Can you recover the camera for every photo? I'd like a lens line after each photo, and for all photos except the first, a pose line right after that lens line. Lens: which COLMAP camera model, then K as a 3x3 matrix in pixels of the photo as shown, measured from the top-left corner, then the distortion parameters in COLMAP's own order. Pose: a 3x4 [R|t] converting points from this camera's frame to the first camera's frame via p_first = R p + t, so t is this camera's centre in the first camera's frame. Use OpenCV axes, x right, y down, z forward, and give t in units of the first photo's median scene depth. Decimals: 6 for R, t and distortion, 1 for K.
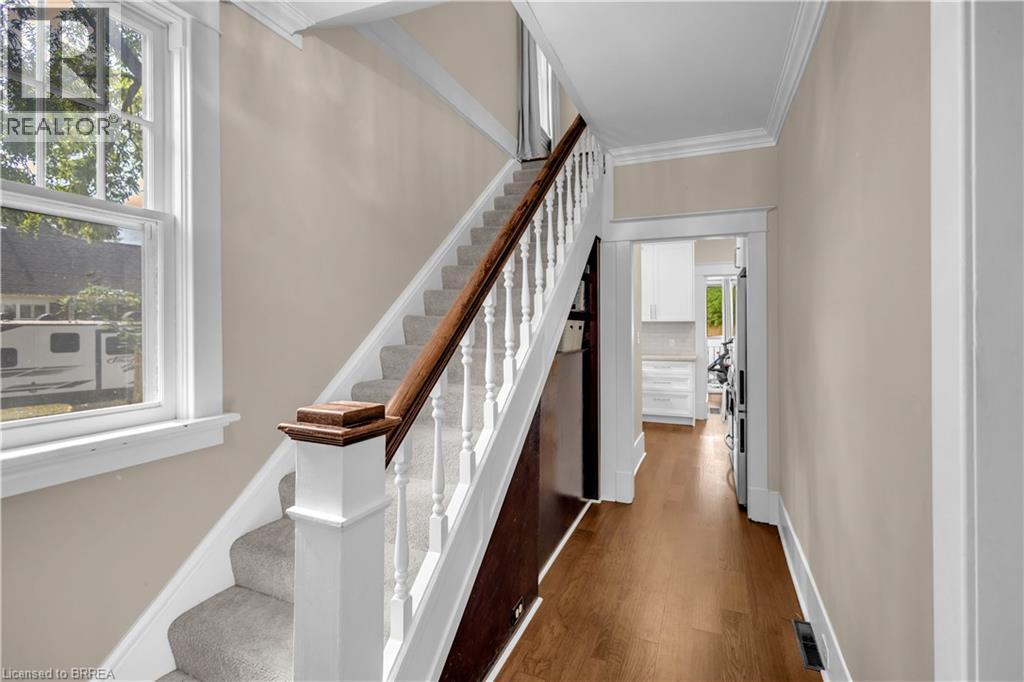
lens RADIAL K [[470.8, 0, 511.7], [0, 470.8, 331.6], [0, 0, 1]] dist [0.004130, 0.000282]
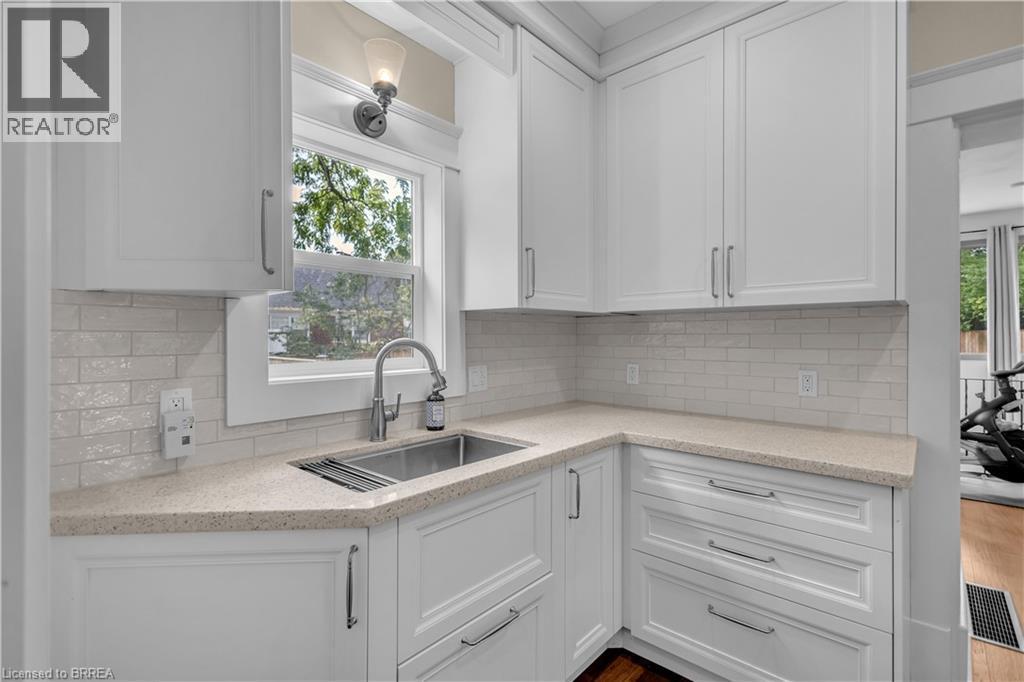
lens RADIAL K [[470.8, 0, 512.7], [0, 470.8, 339.7], [0, 0, 1]] dist [0.004130, 0.000282]
pose [[0.944927, 0.005170, -0.327239, 0.282744], [-0.006921, 0.999967, -0.004189, 0.000420], [0.327207, 0.006223, 0.944932, 0.719291]]
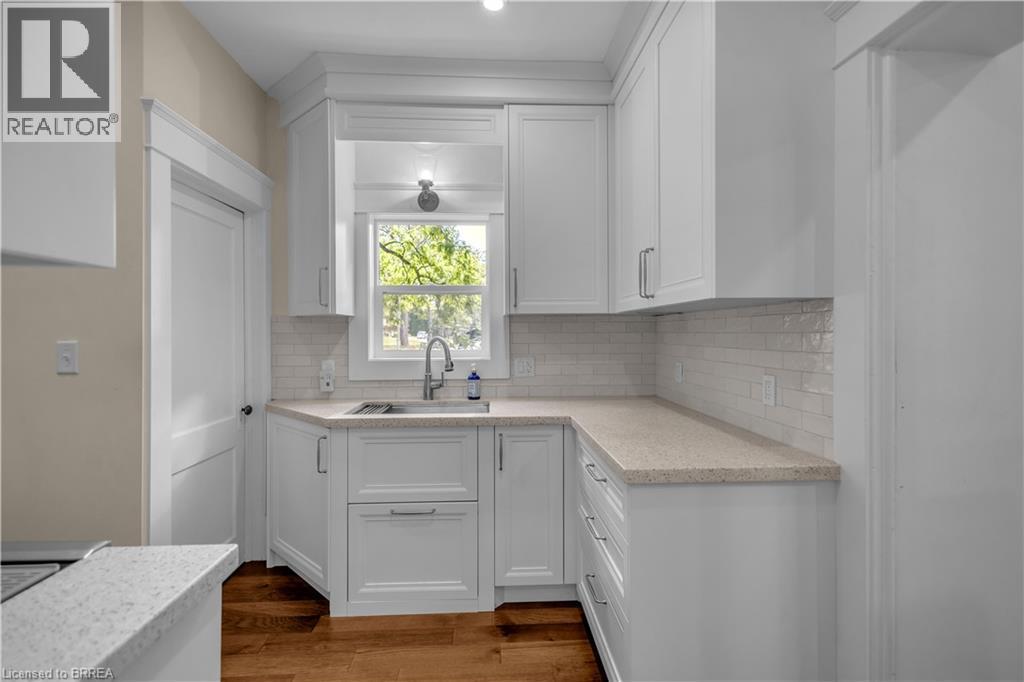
lens RADIAL K [[470.8, 0, 512.0], [0, 470.8, 336.4], [0, 0, 1]] dist [0.004130, 0.000282]
pose [[0.433143, 0.010027, -0.901269, 0.531661], [-0.009128, 0.999936, 0.006738, -0.004456], [0.901279, 0.005308, 0.433207, 0.823555]]
